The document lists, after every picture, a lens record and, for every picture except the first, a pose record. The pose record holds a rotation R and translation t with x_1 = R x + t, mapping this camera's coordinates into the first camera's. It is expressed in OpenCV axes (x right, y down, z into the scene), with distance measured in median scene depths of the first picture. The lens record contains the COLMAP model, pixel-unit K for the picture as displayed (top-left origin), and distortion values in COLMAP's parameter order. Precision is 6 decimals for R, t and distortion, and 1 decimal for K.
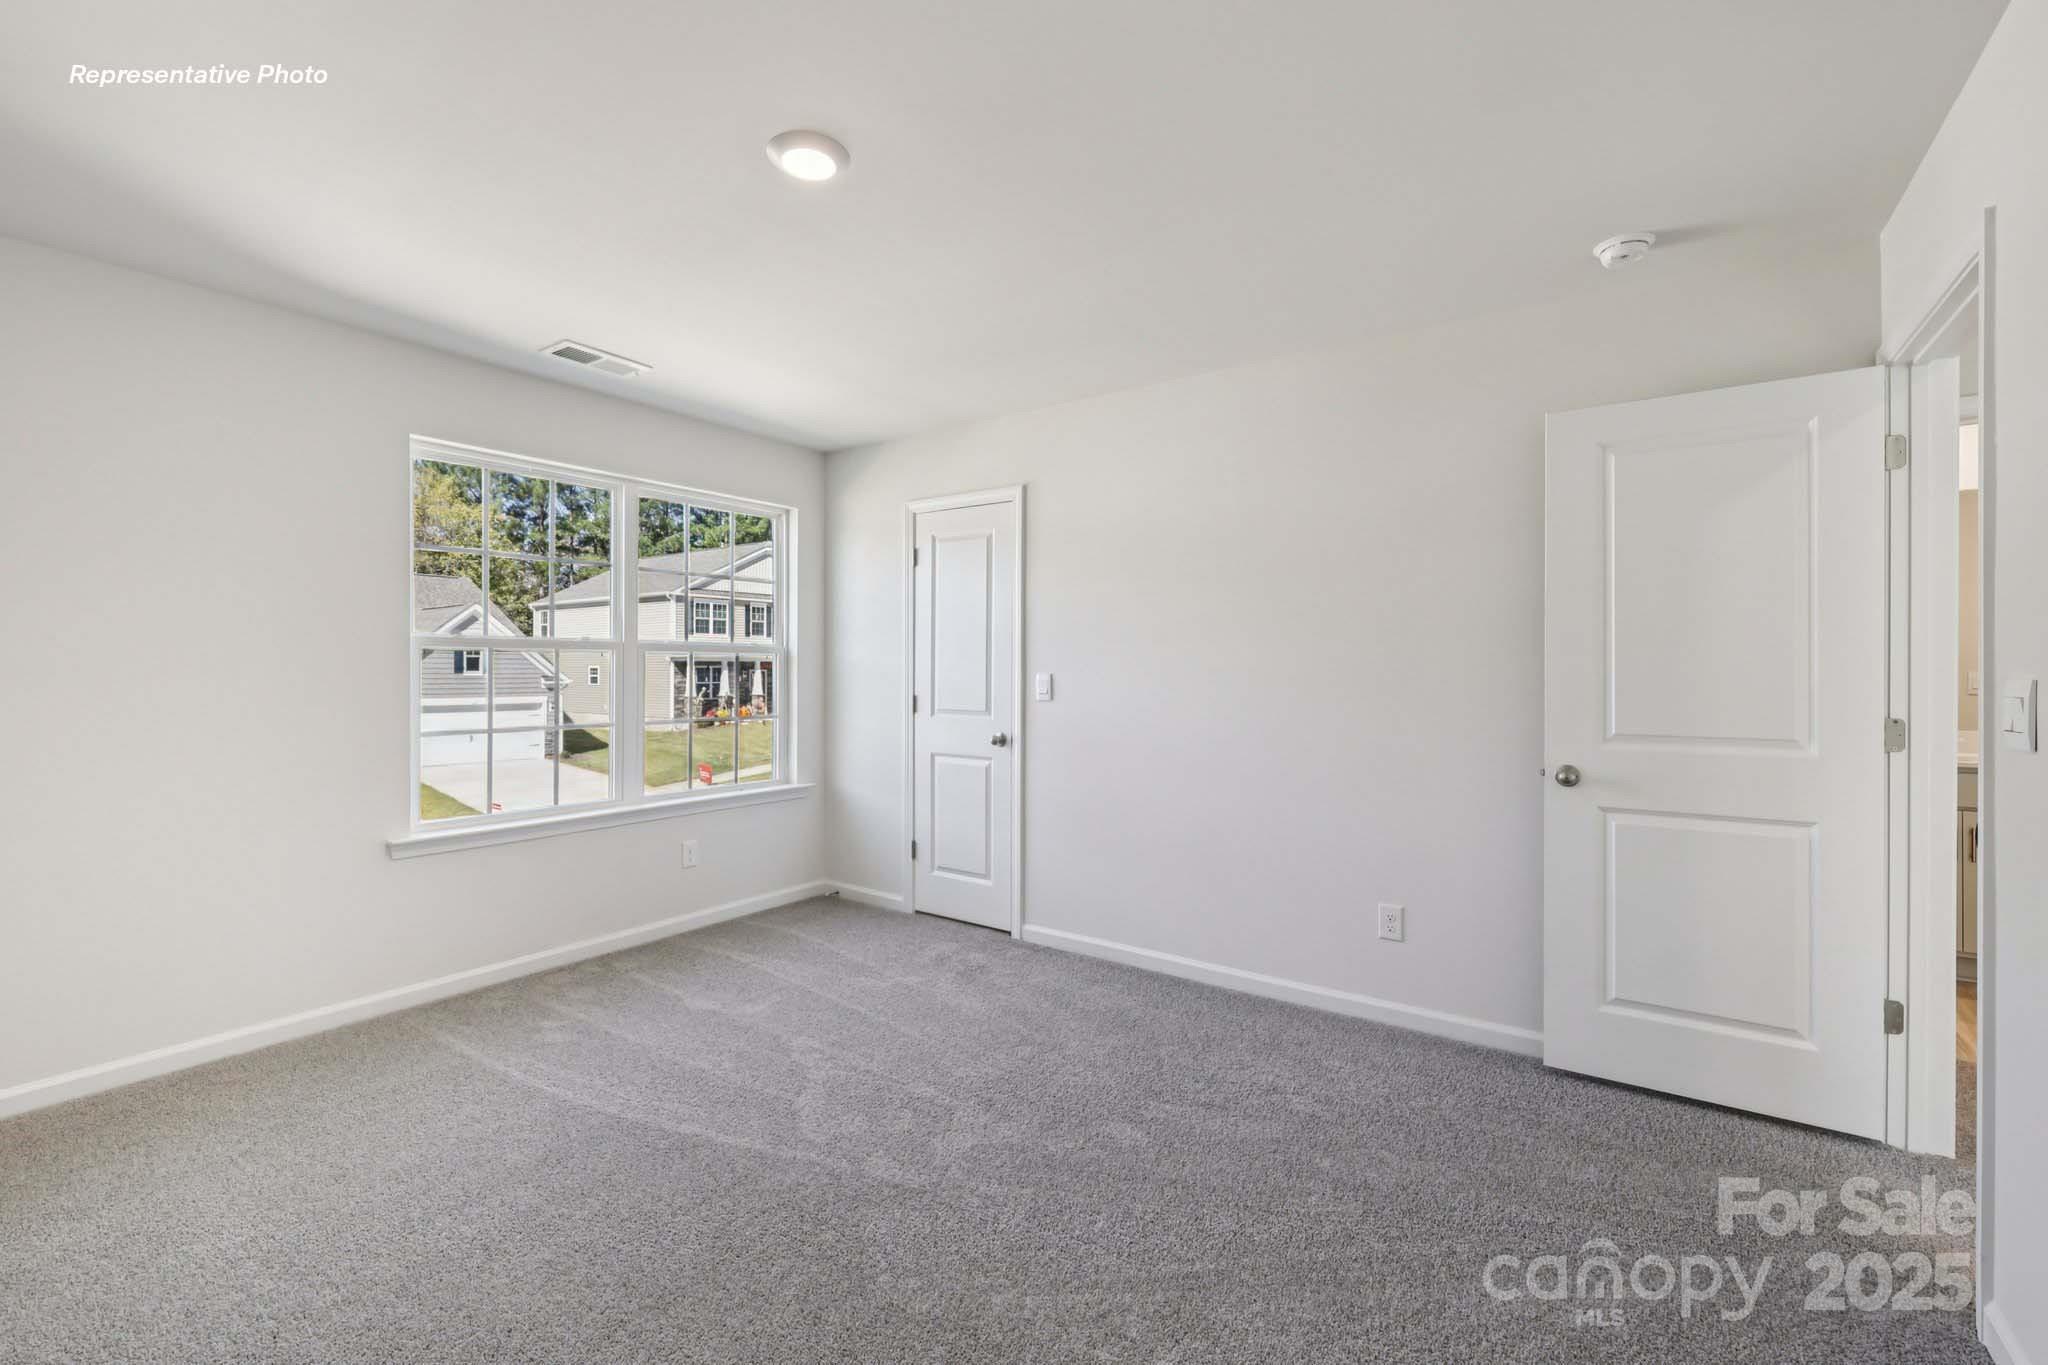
lens RADIAL K [[858.2, 0, 1024.6], [0, 858.2, 678.5], [0, 0, 1]] dist [0.000250, -0.000070]
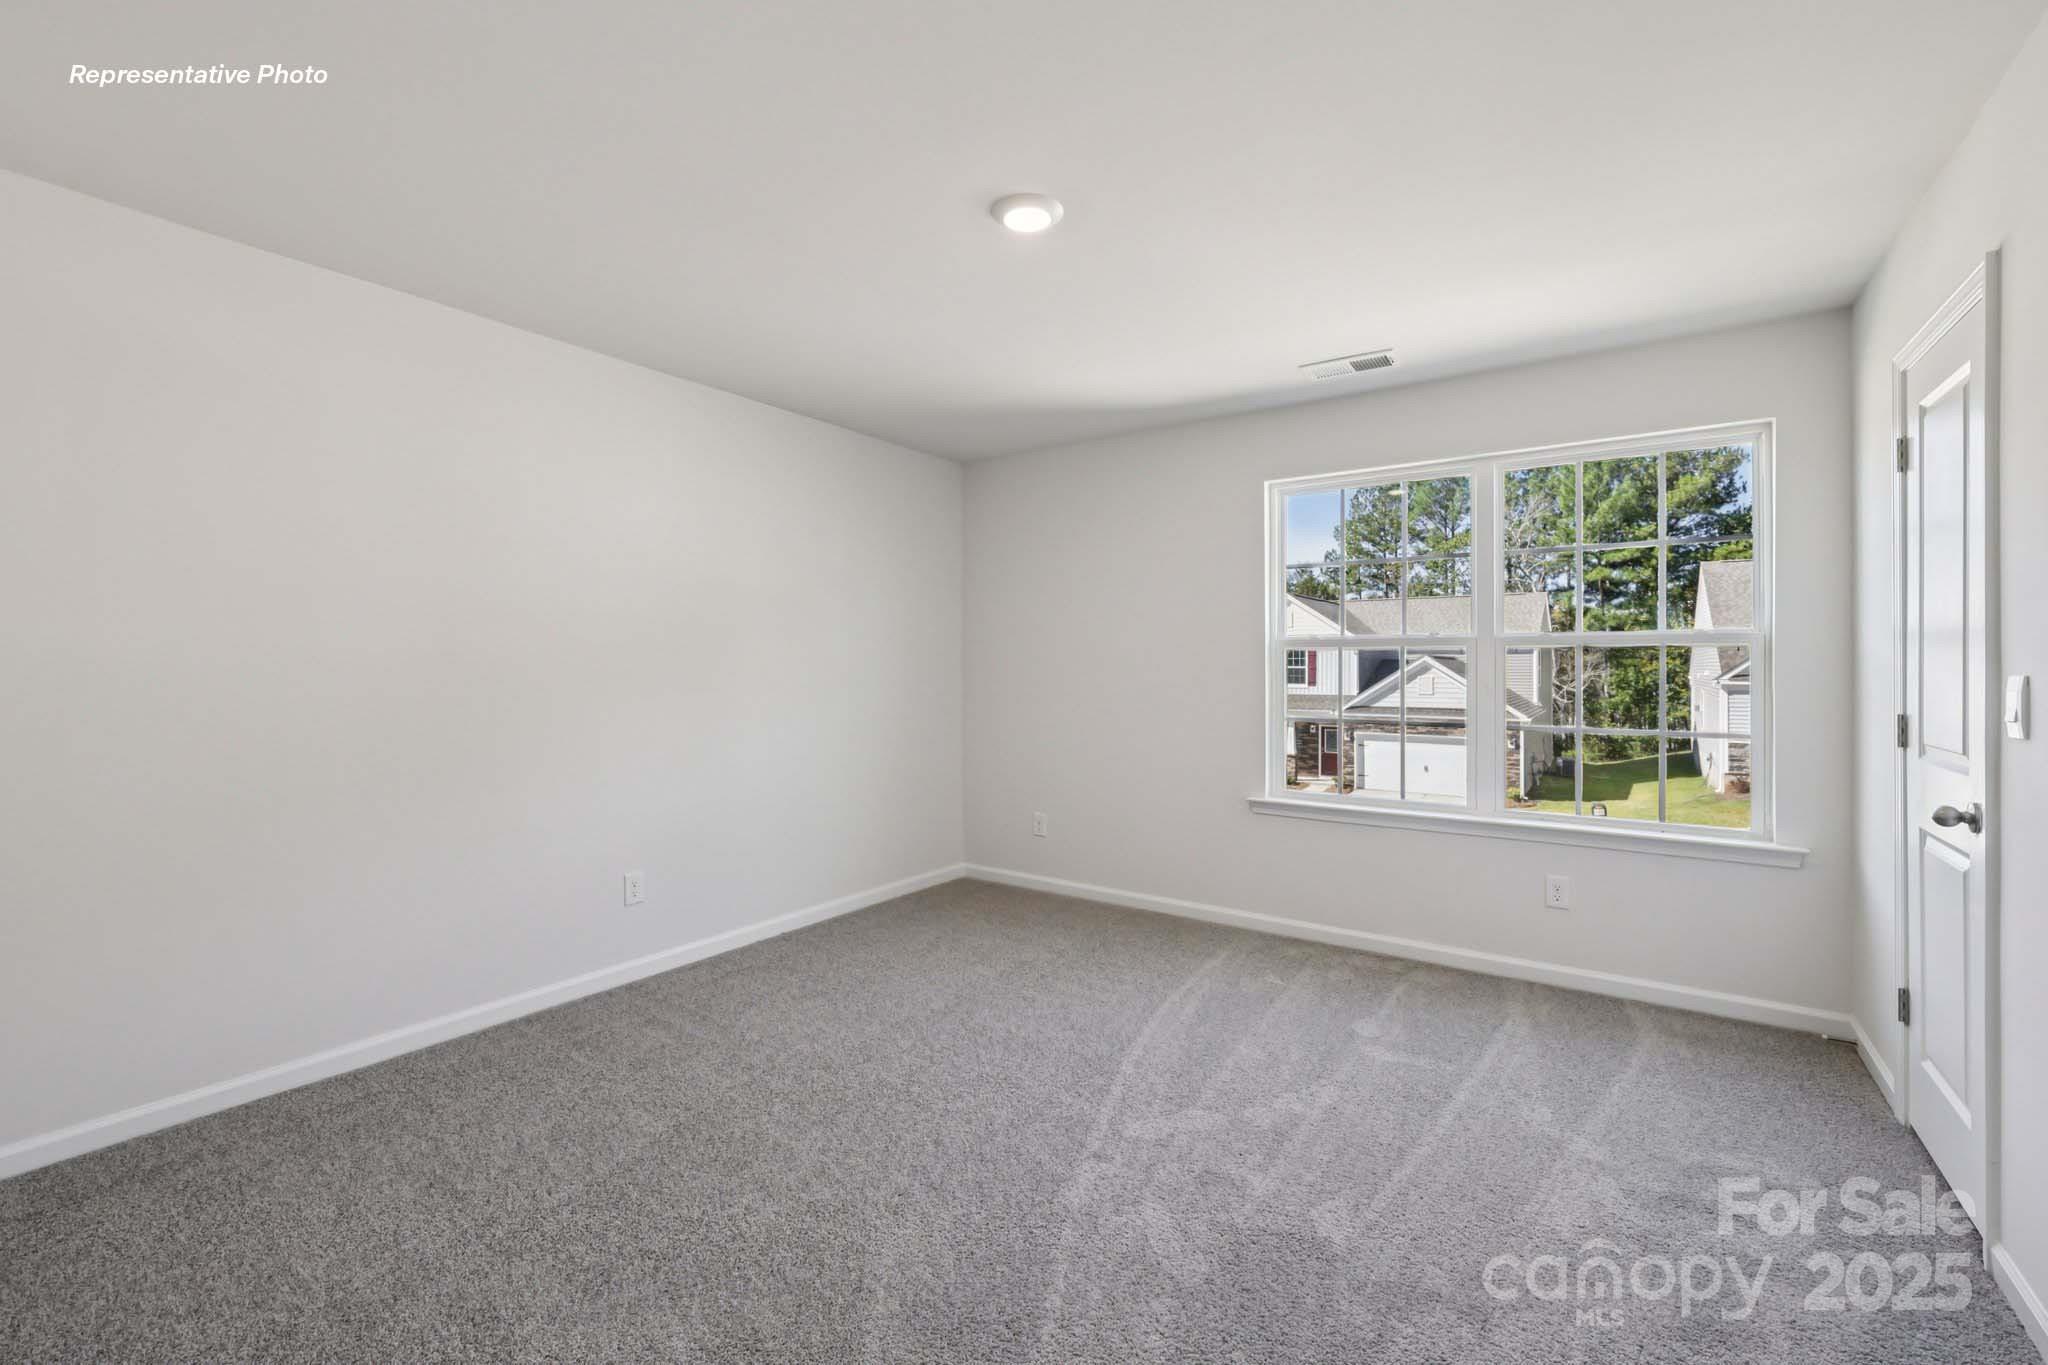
lens RADIAL K [[858.2, 0, 1023.8], [0, 858.2, 666.9], [0, 0, 1]] dist [0.000250, -0.000070]
pose [[0.005169, -0.005133, -0.999973, 0.505027], [-0.011365, 0.999922, -0.005191, -0.000061], [0.999922, 0.011391, 0.005110, 0.573396]]
